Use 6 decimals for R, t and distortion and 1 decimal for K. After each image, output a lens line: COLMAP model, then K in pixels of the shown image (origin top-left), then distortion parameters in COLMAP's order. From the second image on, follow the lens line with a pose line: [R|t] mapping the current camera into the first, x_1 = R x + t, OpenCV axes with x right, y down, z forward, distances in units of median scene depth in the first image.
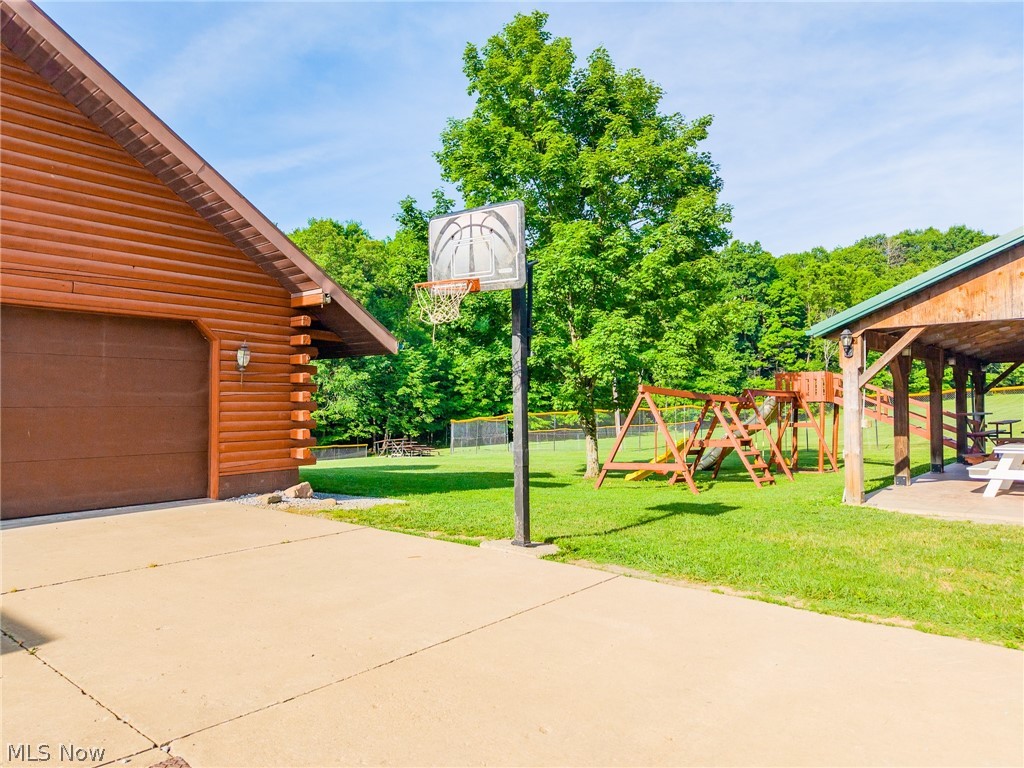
lens RADIAL K [[687.5, 0, 518.4], [0, 687.5, 385.8], [0, 0, 1]] dist [0.020811, -0.017778]
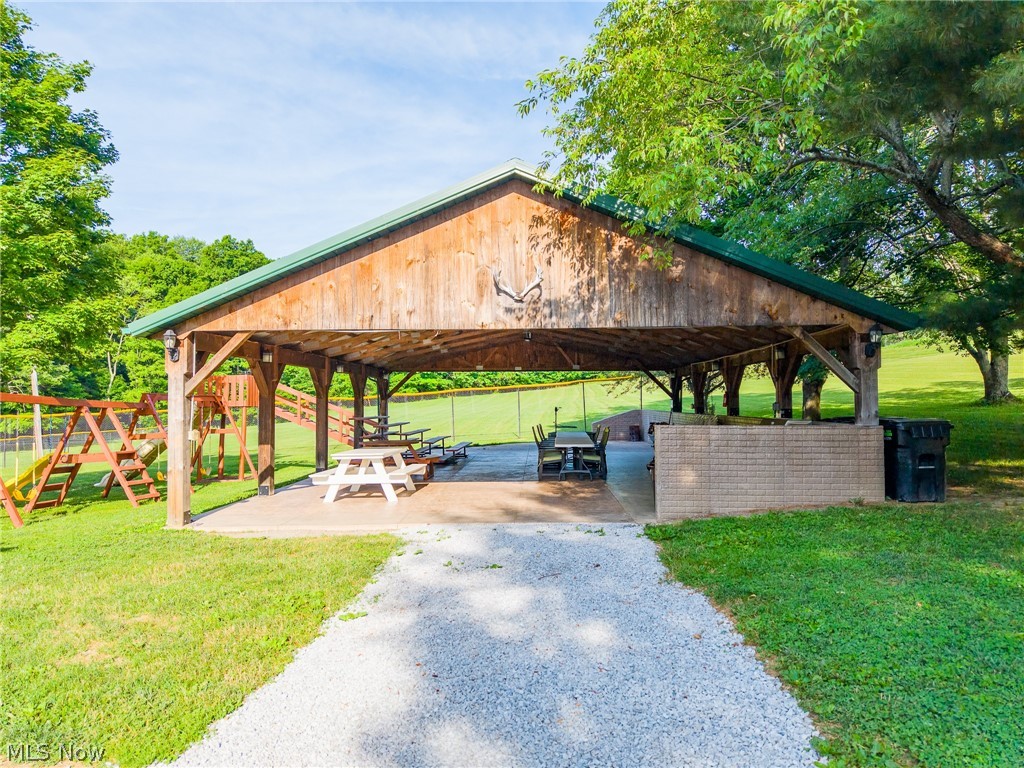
lens RADIAL K [[687.5, 0, 514.5], [0, 687.5, 392.0], [0, 0, 1]] dist [0.020811, -0.017778]
pose [[0.773861, 0.013776, 0.633205, 0.169441], [-0.018019, 0.999838, 0.000268, -0.006527], [-0.633099, -0.011617, 0.773984, 0.023987]]
